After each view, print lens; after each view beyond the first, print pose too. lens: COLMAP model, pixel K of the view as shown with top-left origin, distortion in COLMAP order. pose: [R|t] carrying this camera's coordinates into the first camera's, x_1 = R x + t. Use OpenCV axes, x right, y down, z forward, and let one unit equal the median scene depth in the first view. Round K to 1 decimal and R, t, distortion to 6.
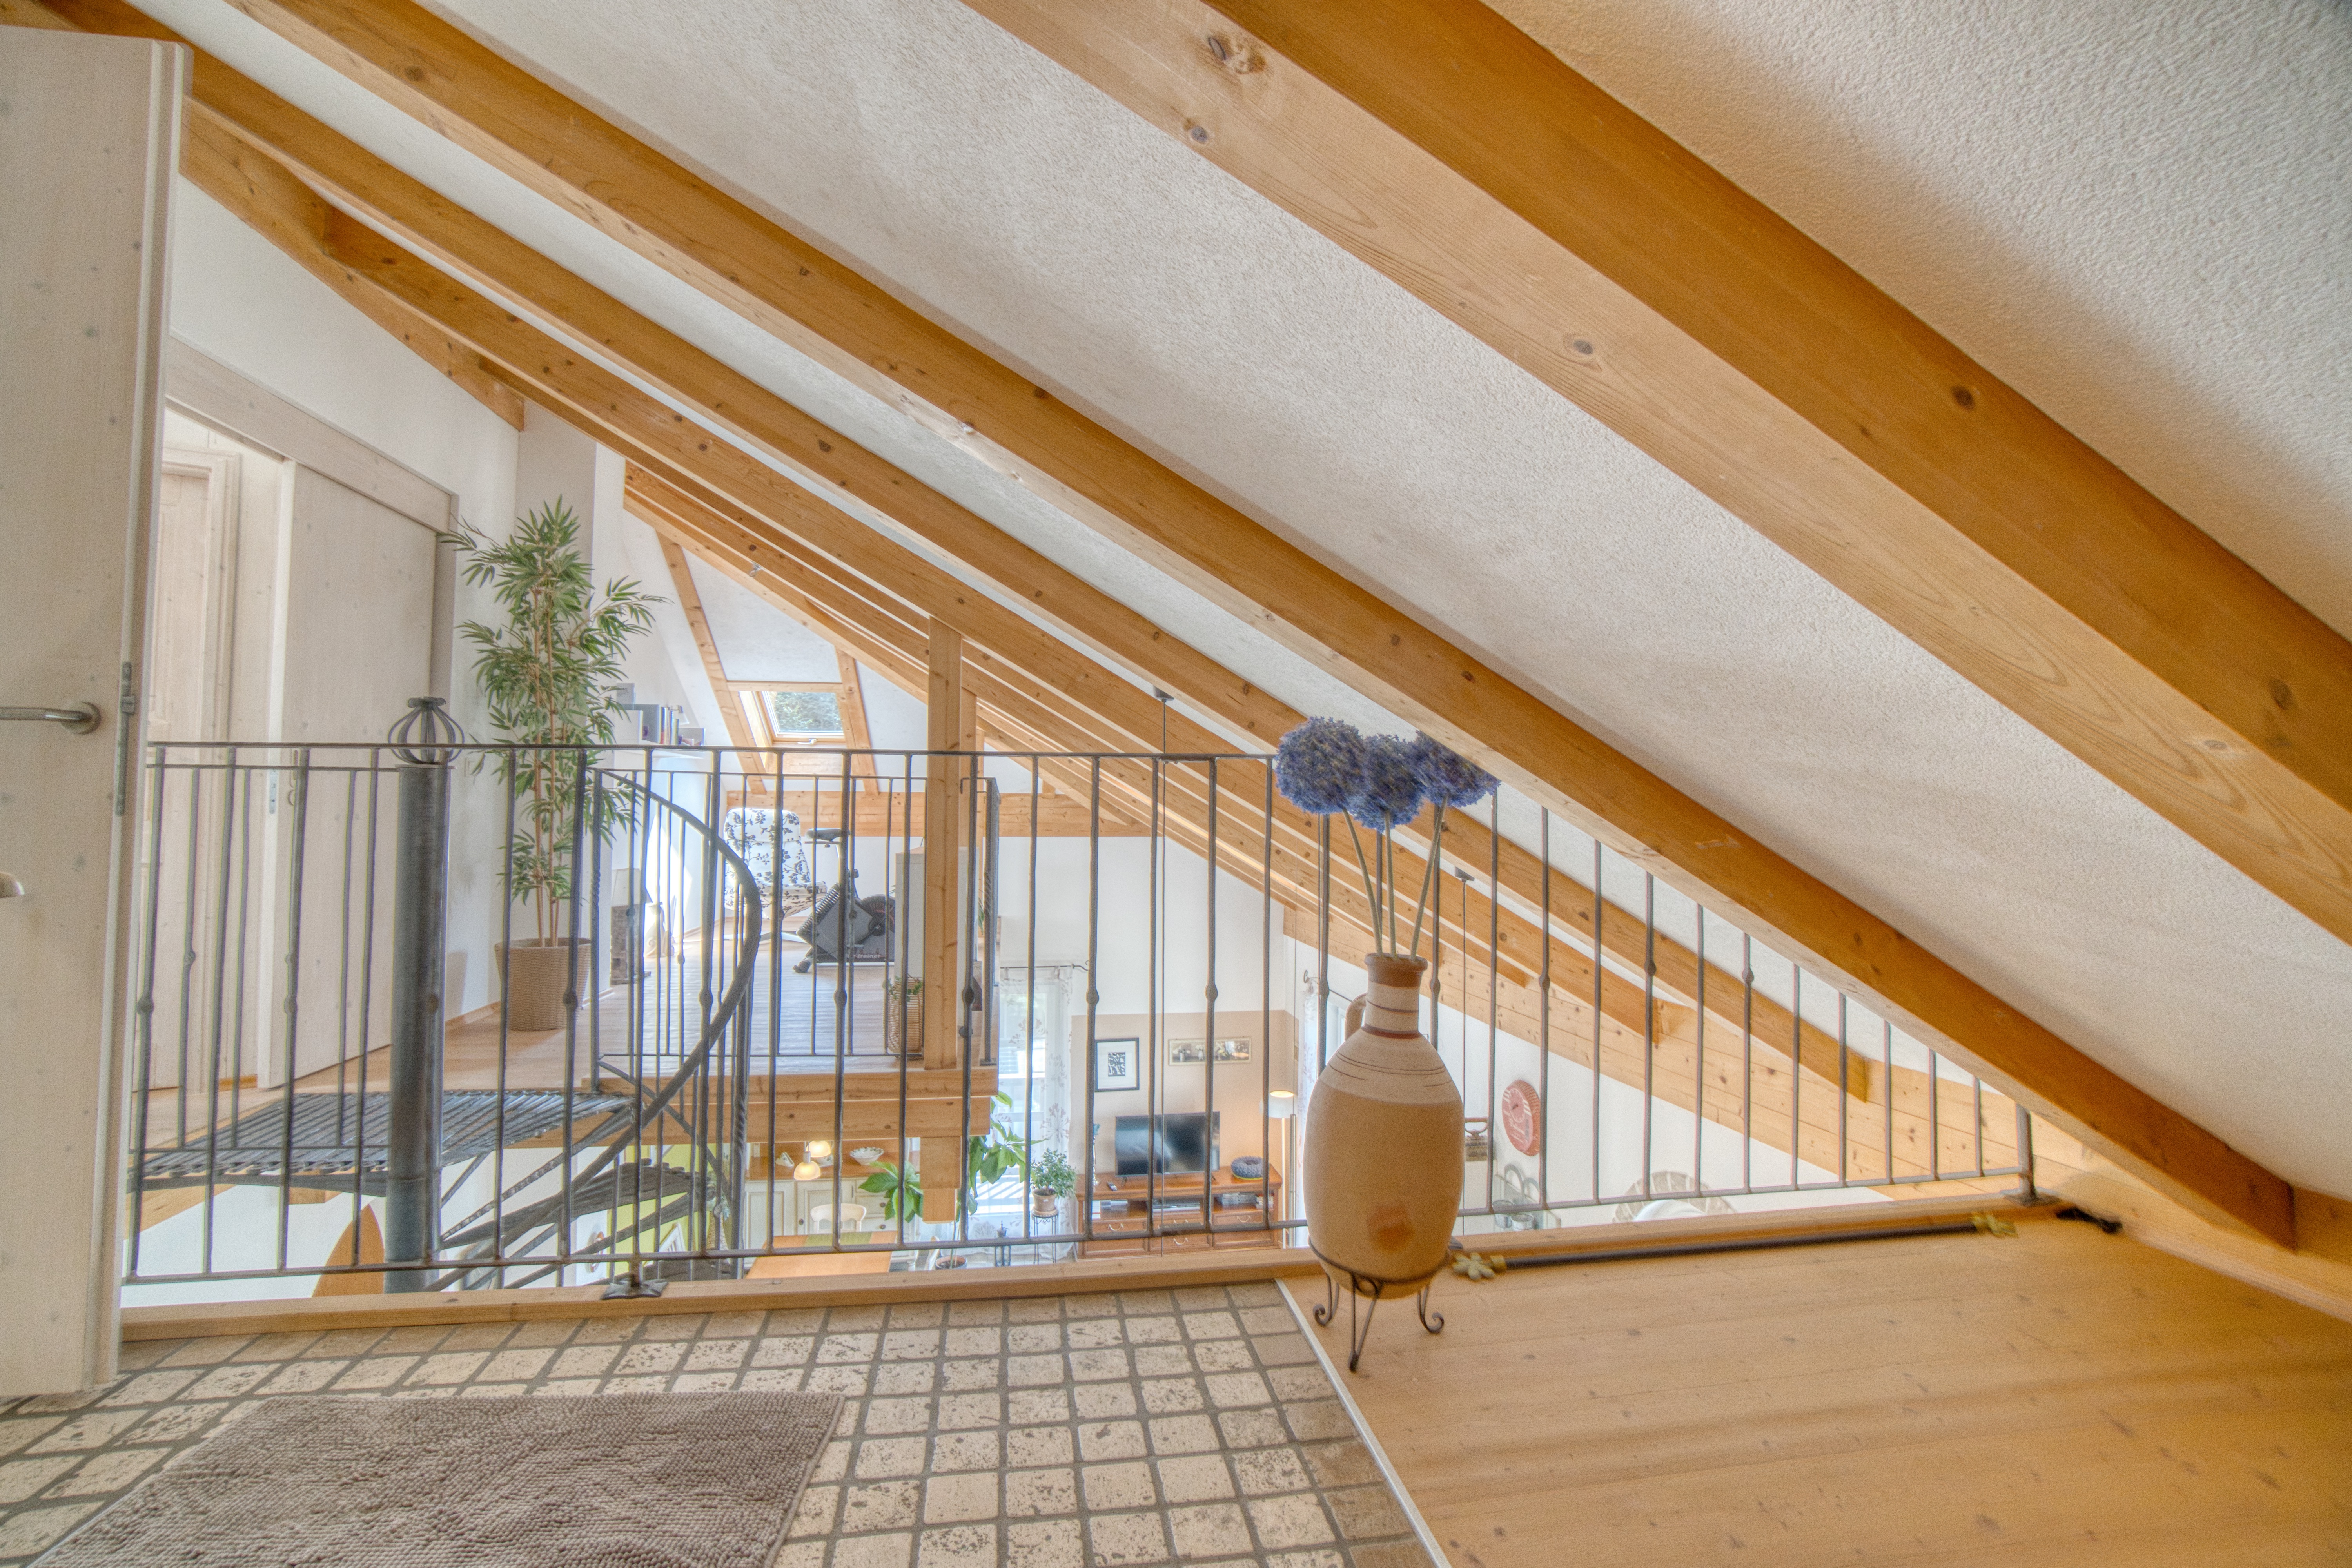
lens RADIAL K [[1047.4, 0, 1176.0], [0, 1047.4, 784.0], [0, 0, 1]] dist [-0.000009, -0.000005]
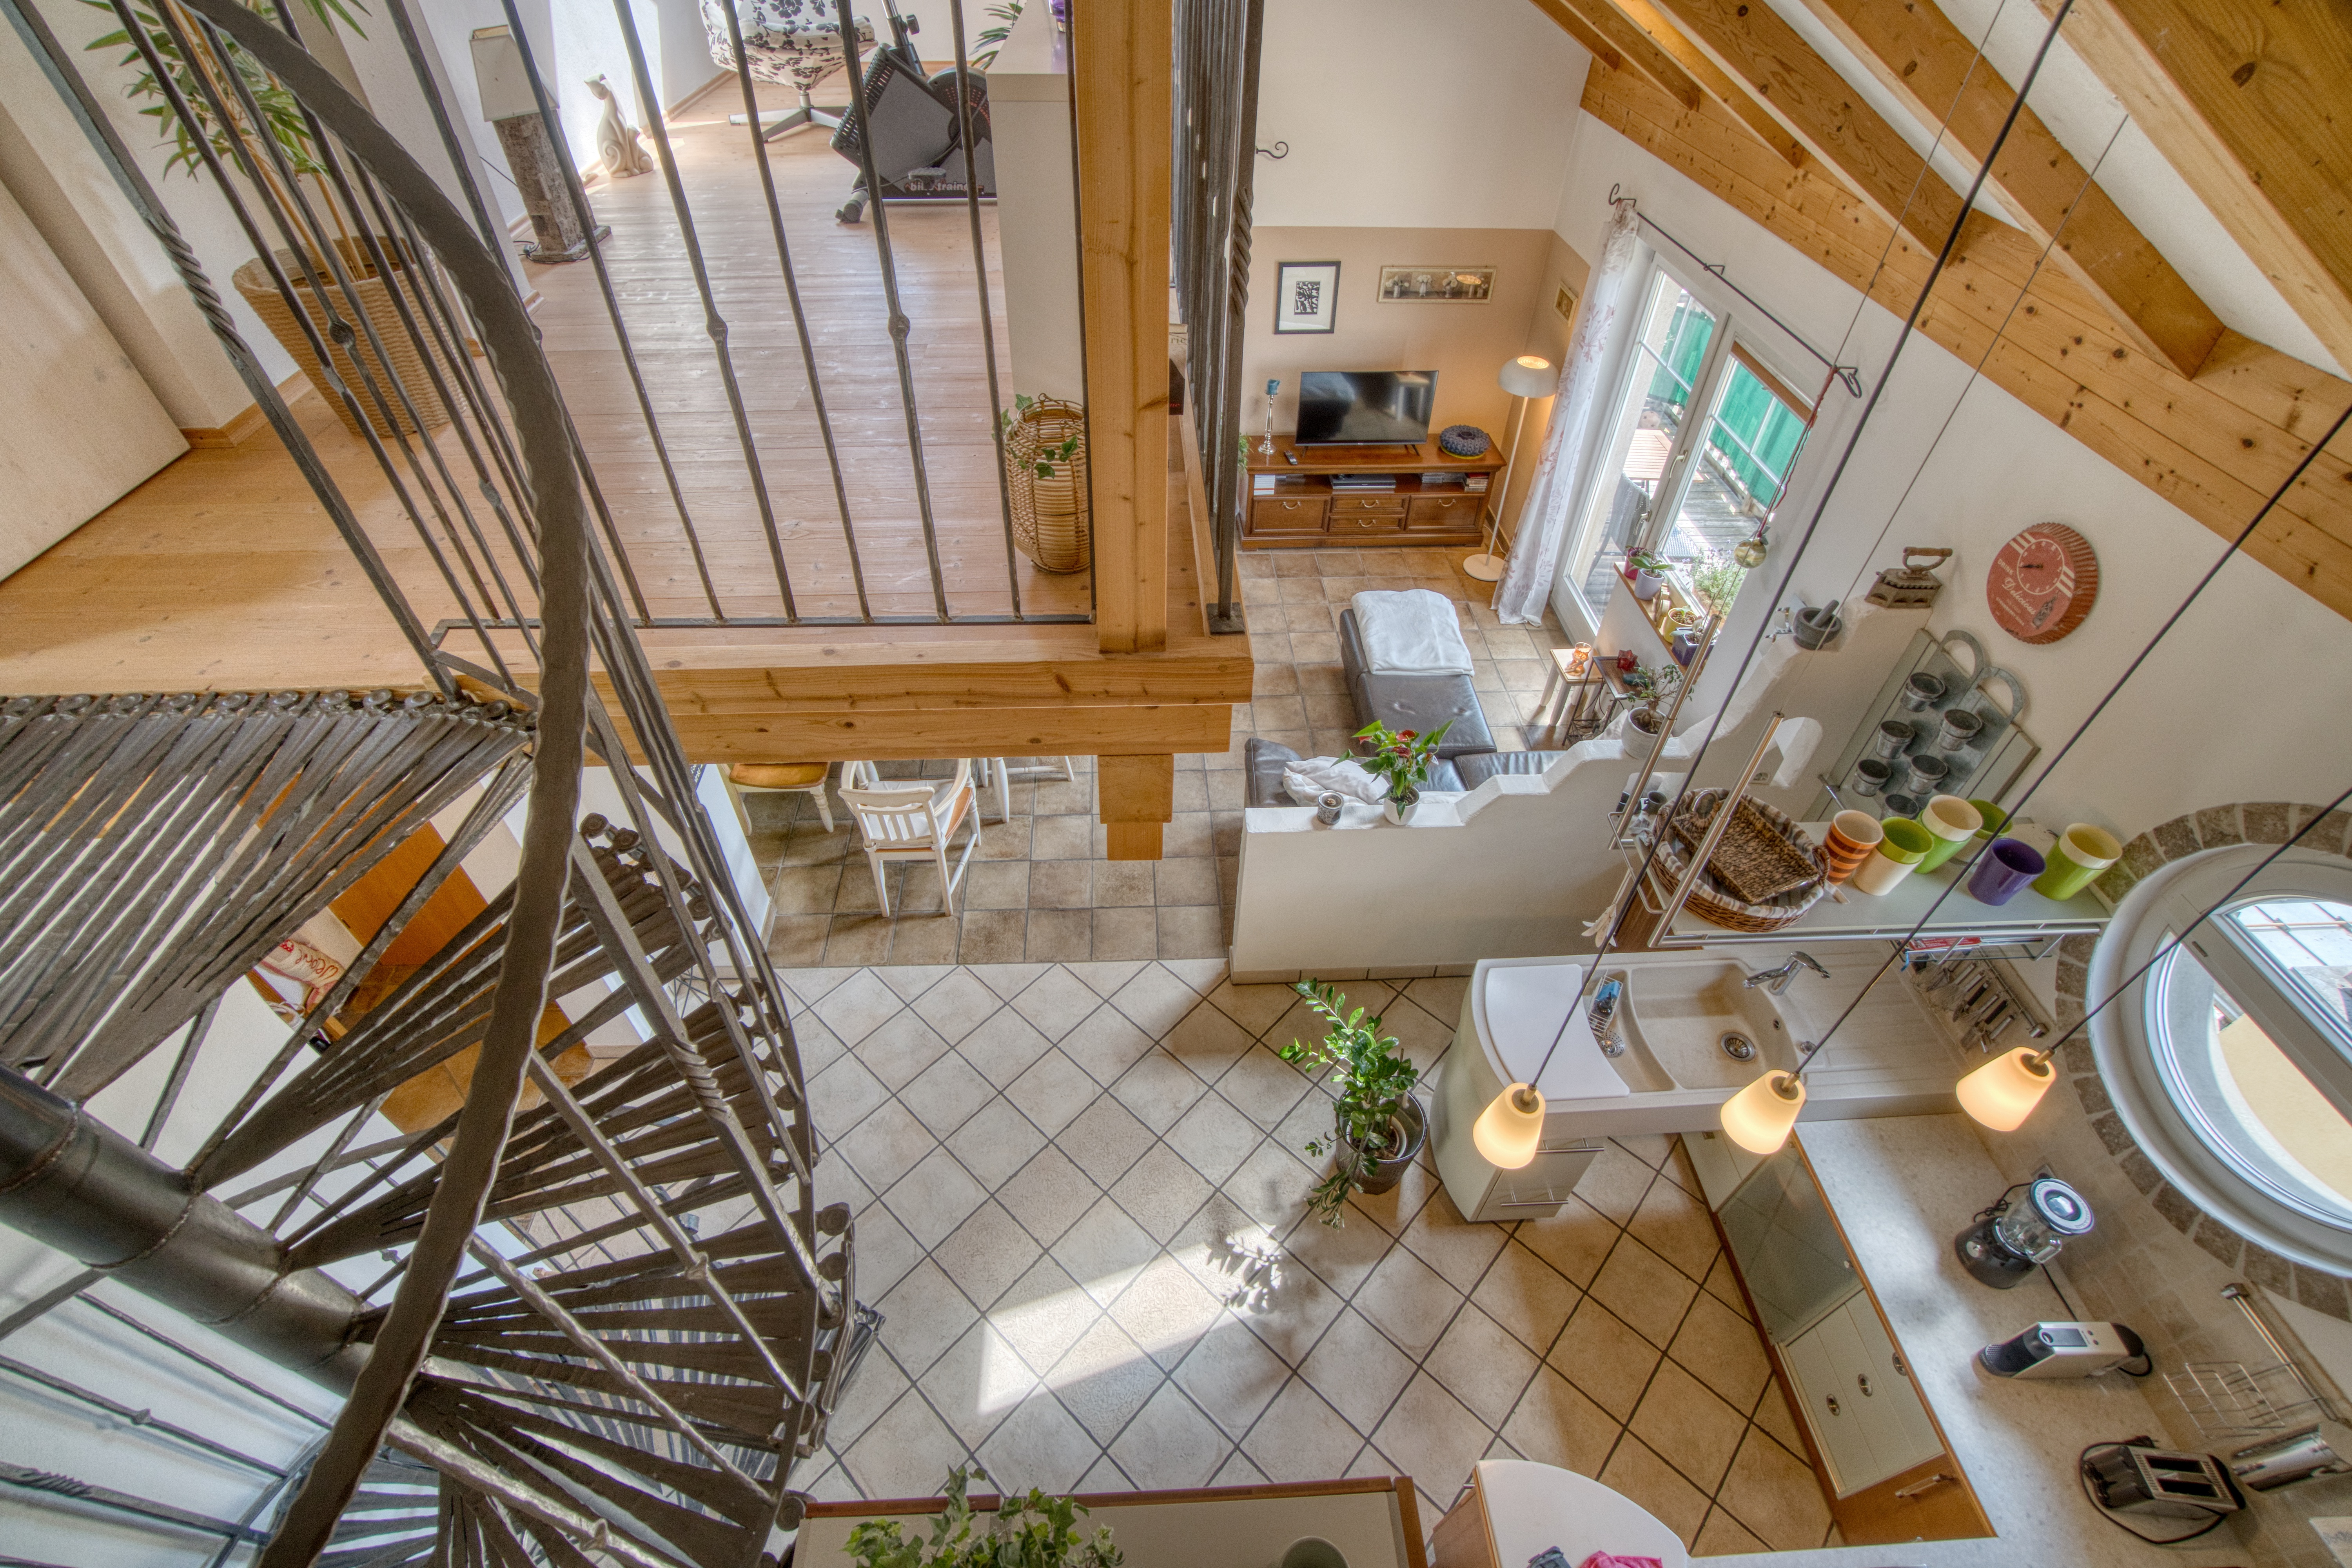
lens RADIAL K [[999.1, 0, 1176.0], [0, 999.1, 784.0], [0, 0, 1]] dist [-0.061063, -0.000065]
pose [[0.993908, 0.082226, -0.073383, -0.070323], [-0.002568, 0.682944, 0.730466, -0.004201], [0.110180, -0.725828, 0.678995, 0.275482]]
